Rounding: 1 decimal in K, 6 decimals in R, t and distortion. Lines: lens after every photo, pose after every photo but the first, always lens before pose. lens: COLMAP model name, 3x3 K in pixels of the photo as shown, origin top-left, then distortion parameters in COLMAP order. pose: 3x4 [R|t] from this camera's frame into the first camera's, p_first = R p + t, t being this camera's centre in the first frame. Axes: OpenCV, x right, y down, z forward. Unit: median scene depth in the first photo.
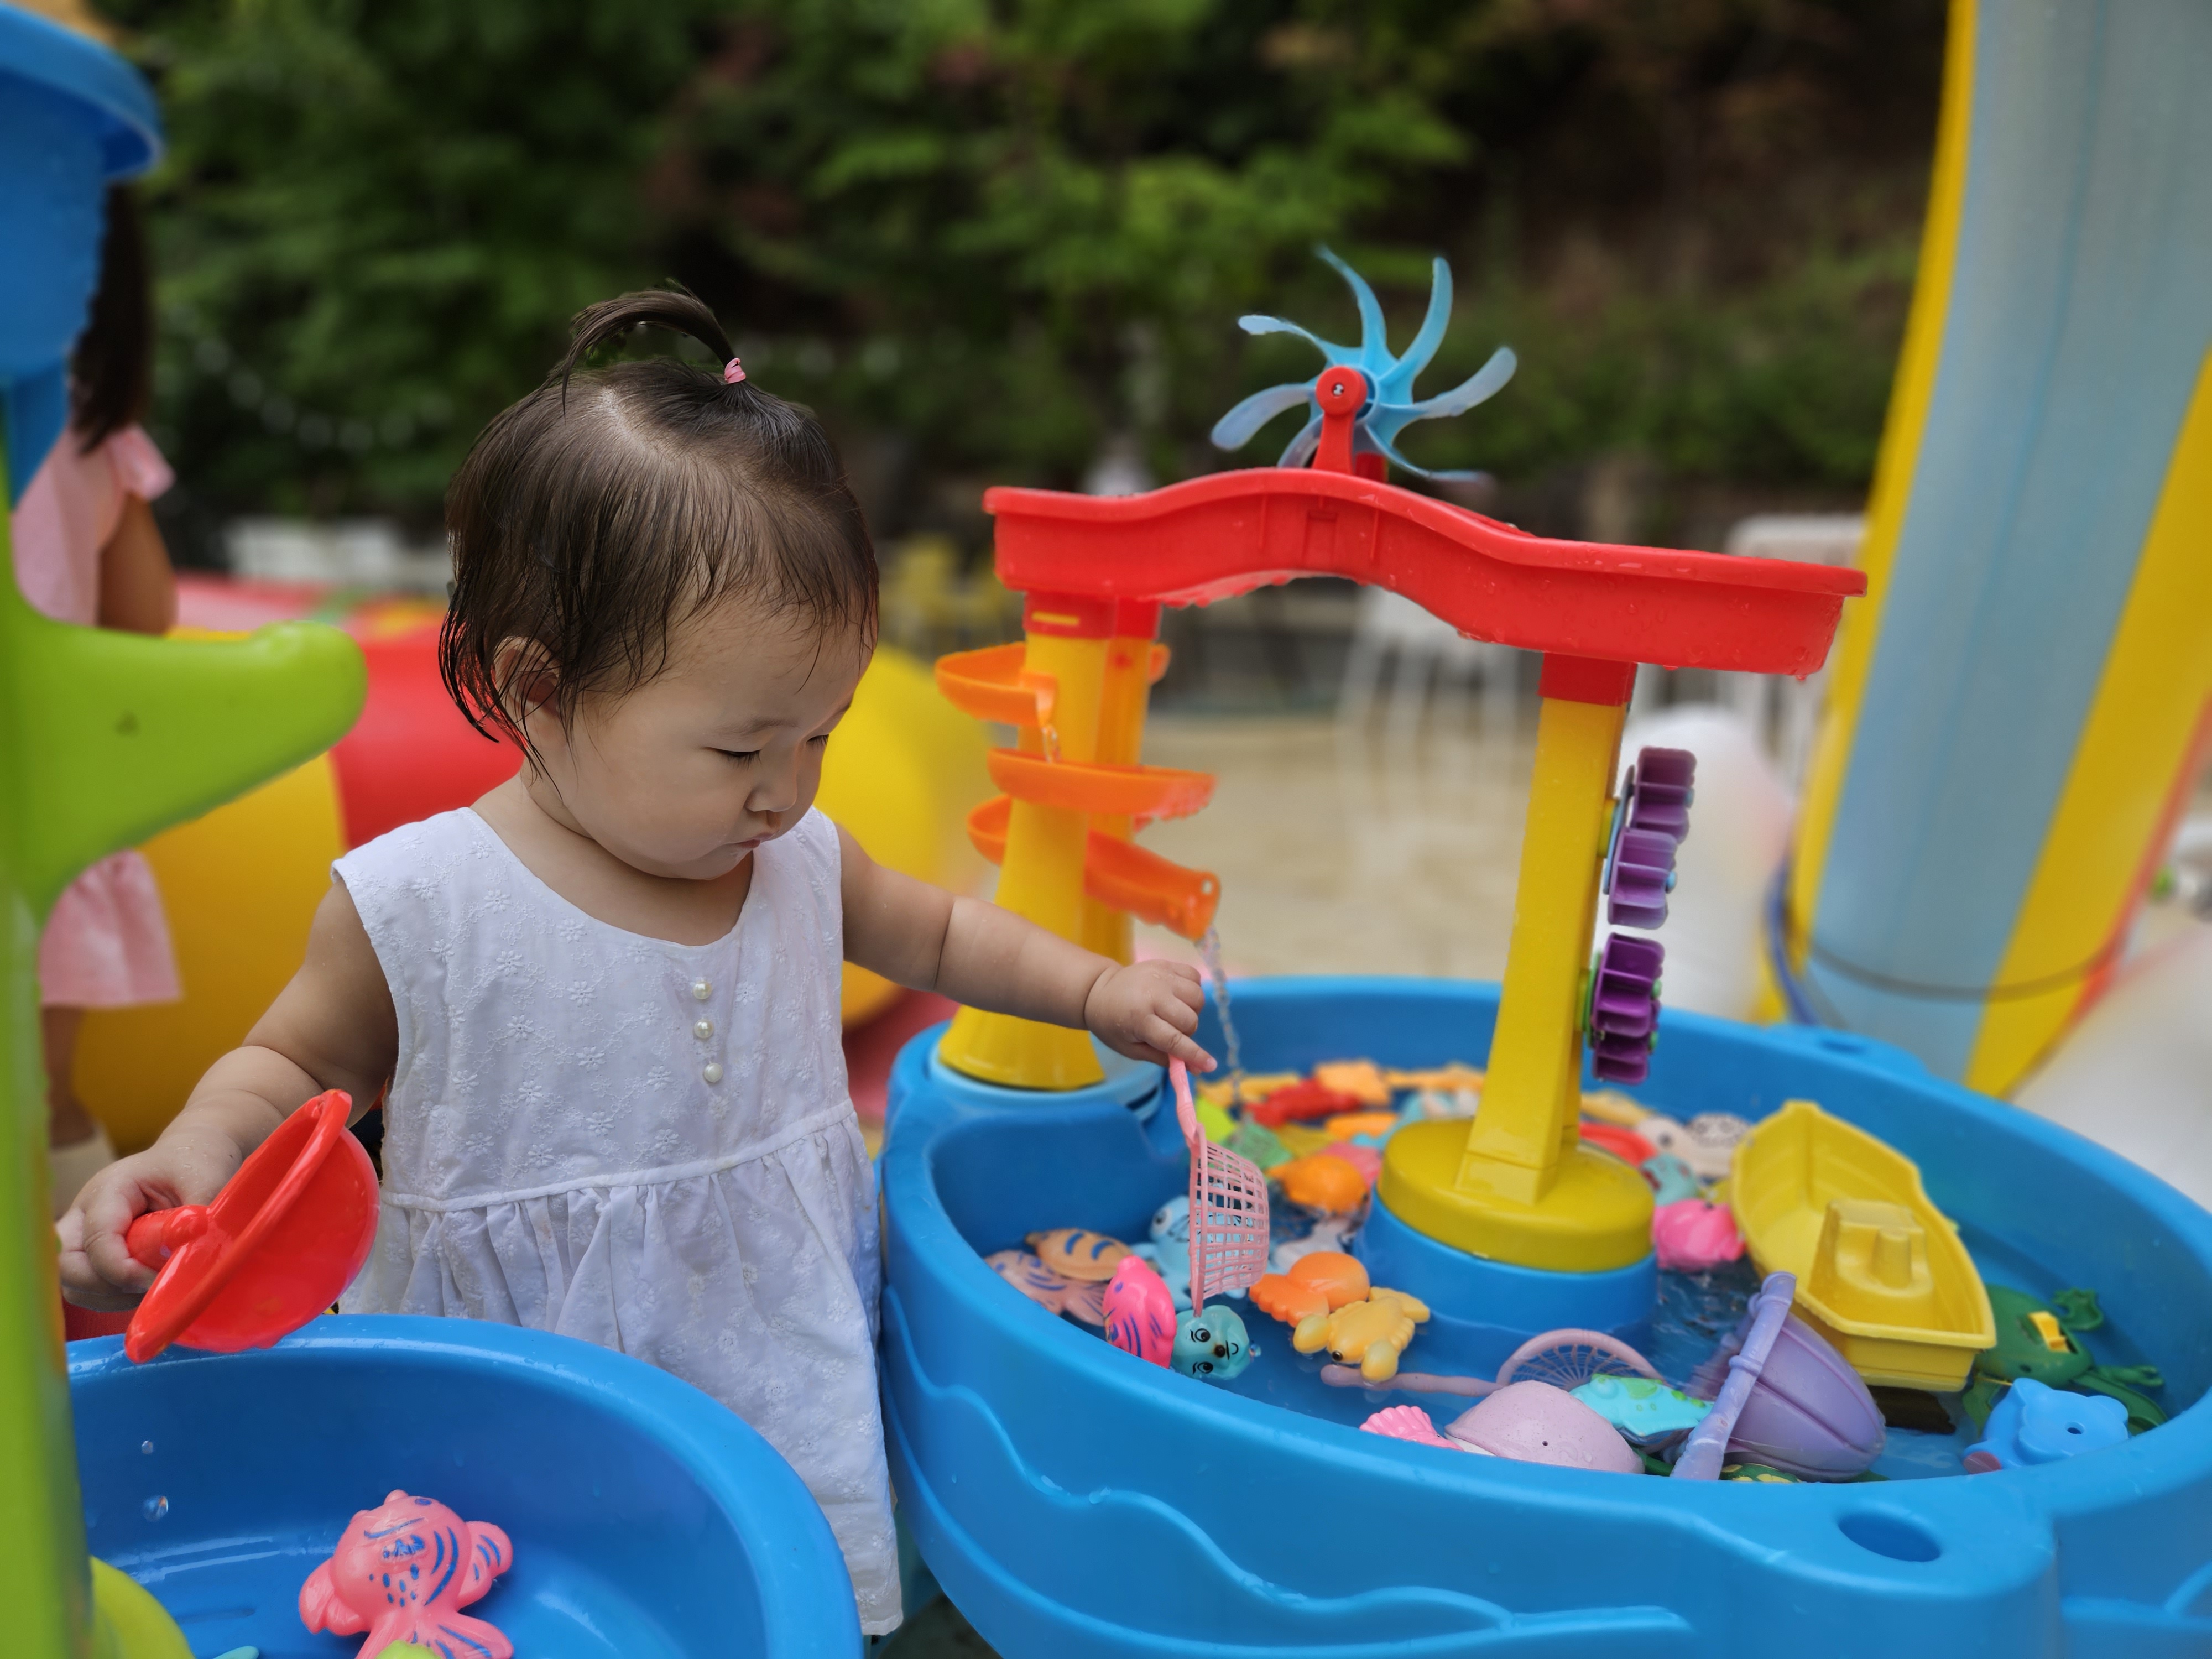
lens RADIAL K [[1466.4, 0, 1106.0], [0, 1466.4, 829.5], [0, 0, 1]] dist [0.089367, -0.085249]
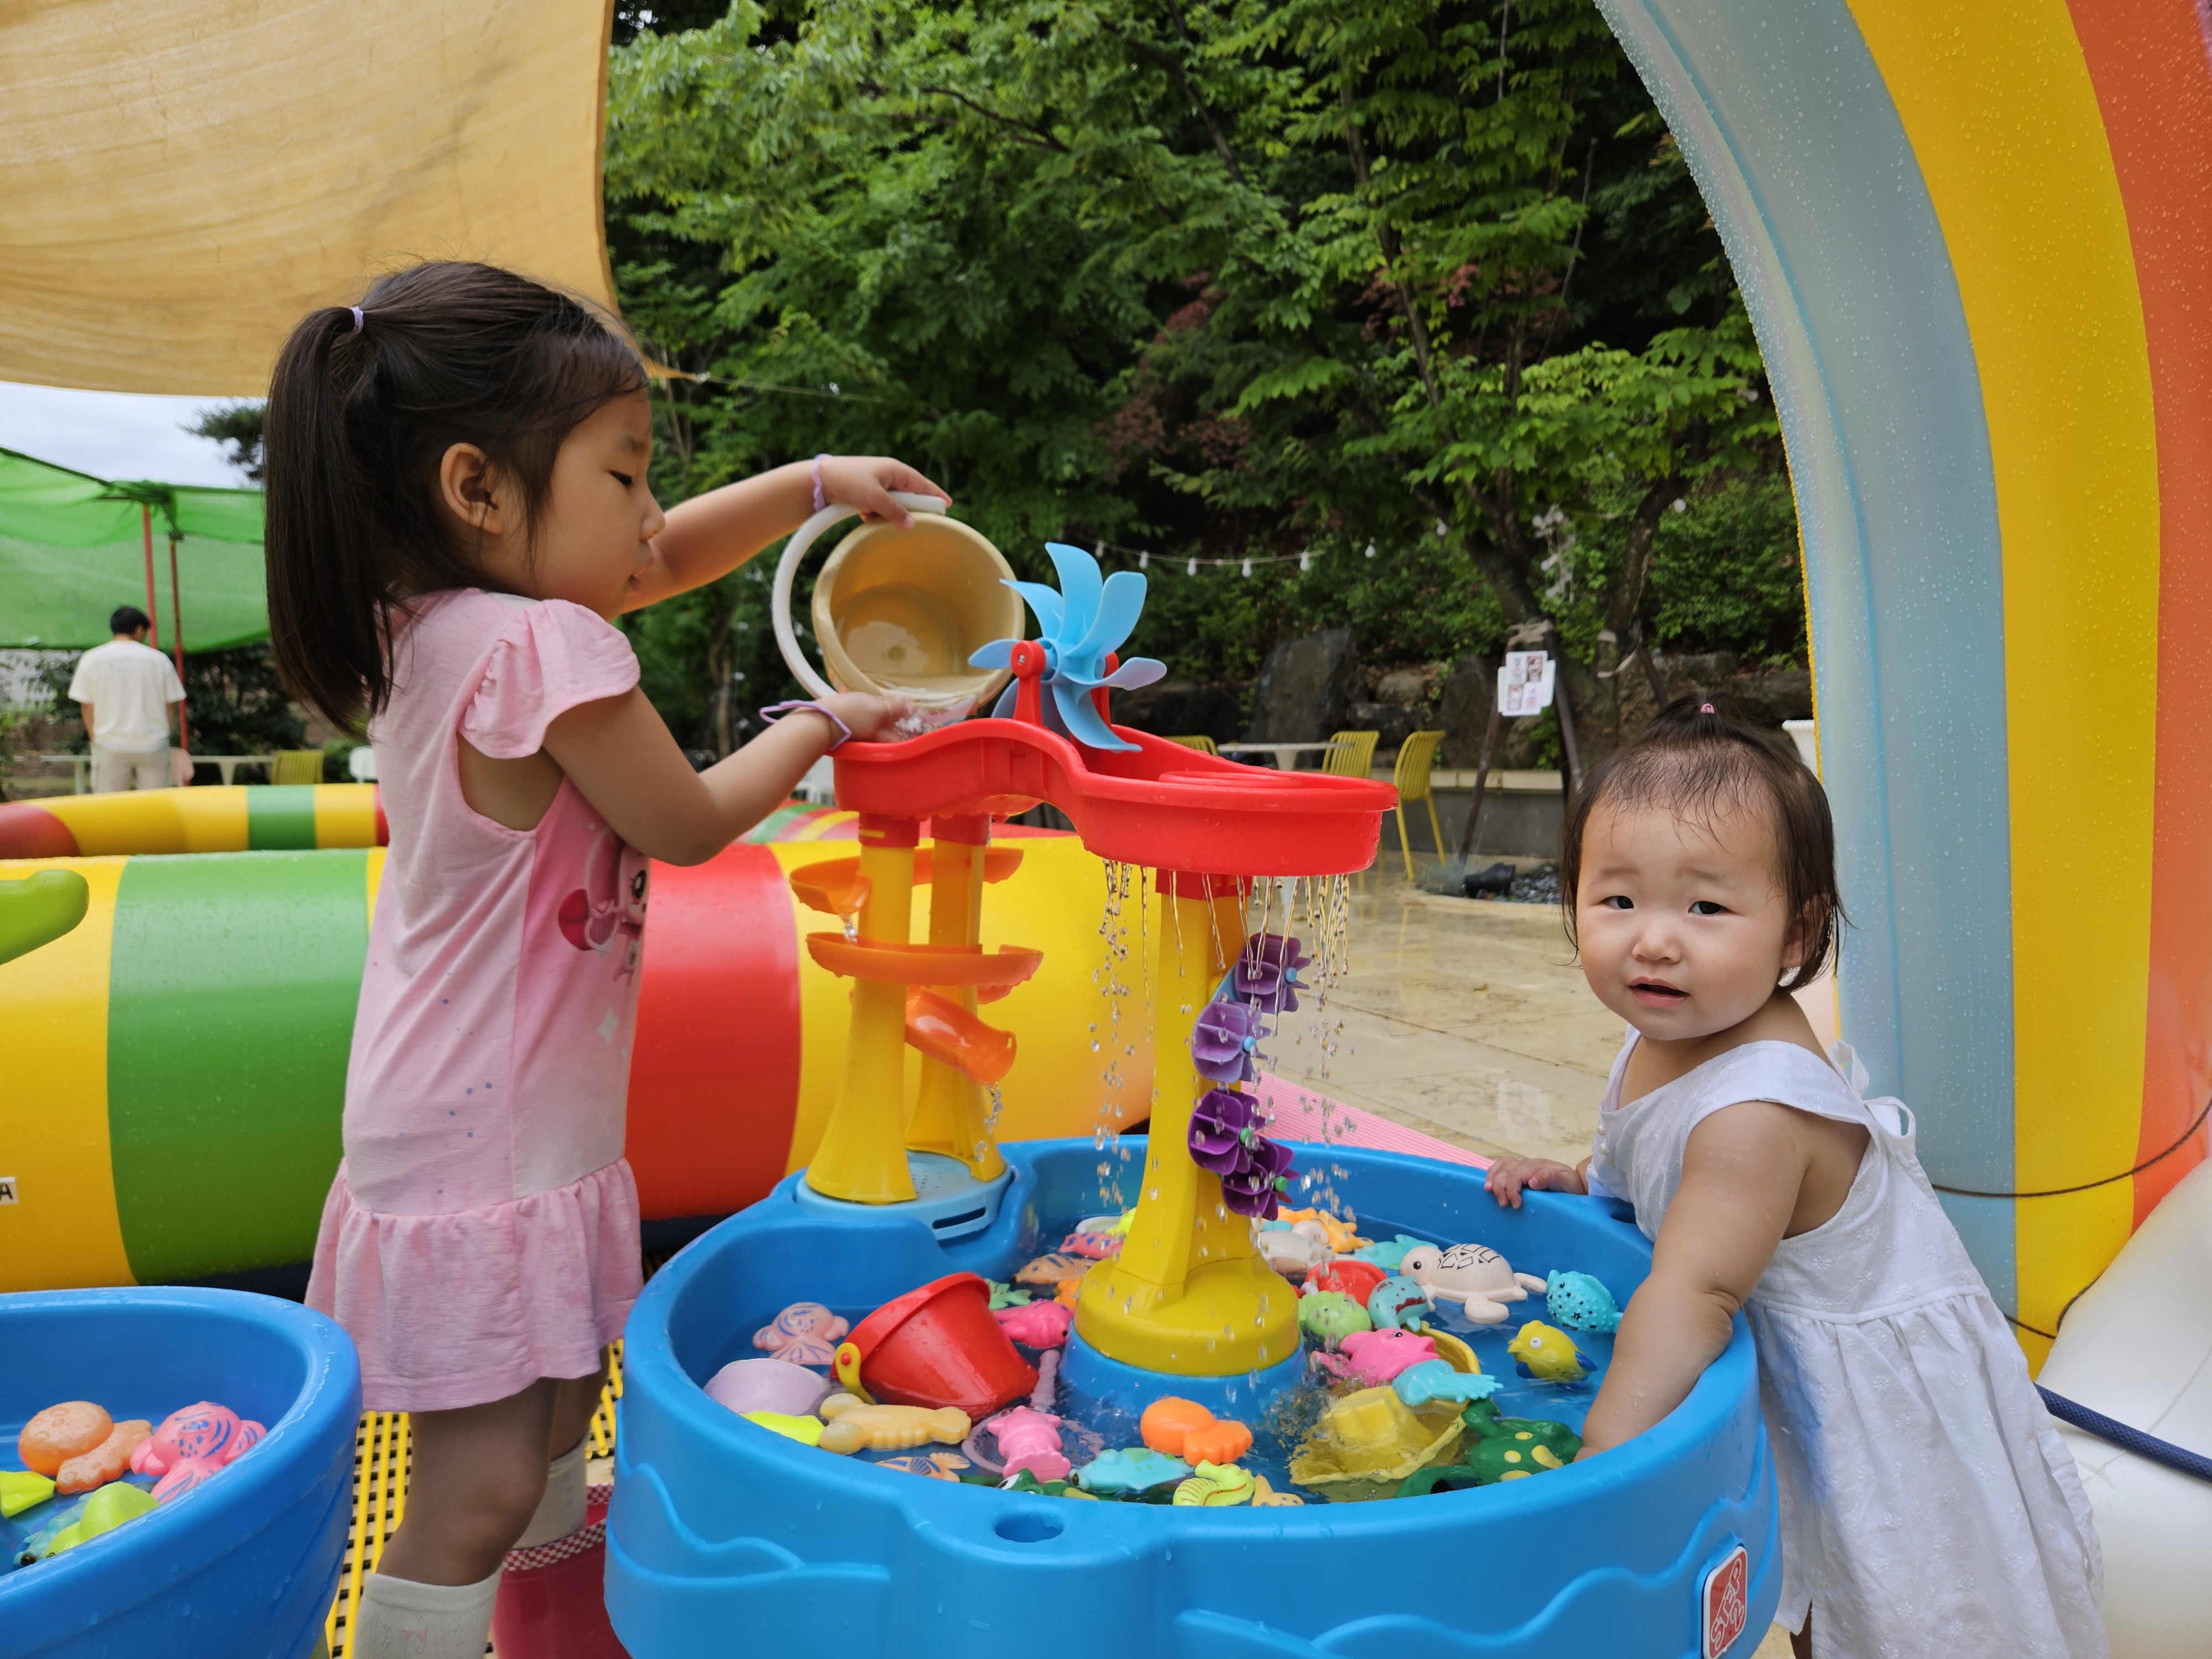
lens RADIAL K [[1476.3, 0, 1084.8], [0, 1476.3, 836.2], [0, 0, 1]] dist [0.057400, -0.049213]
pose [[0.943577, -0.019653, -0.330569, 0.550132], [-0.019714, 0.993133, -0.115317, 0.006819], [0.330566, 0.115327, 0.936710, -0.157931]]
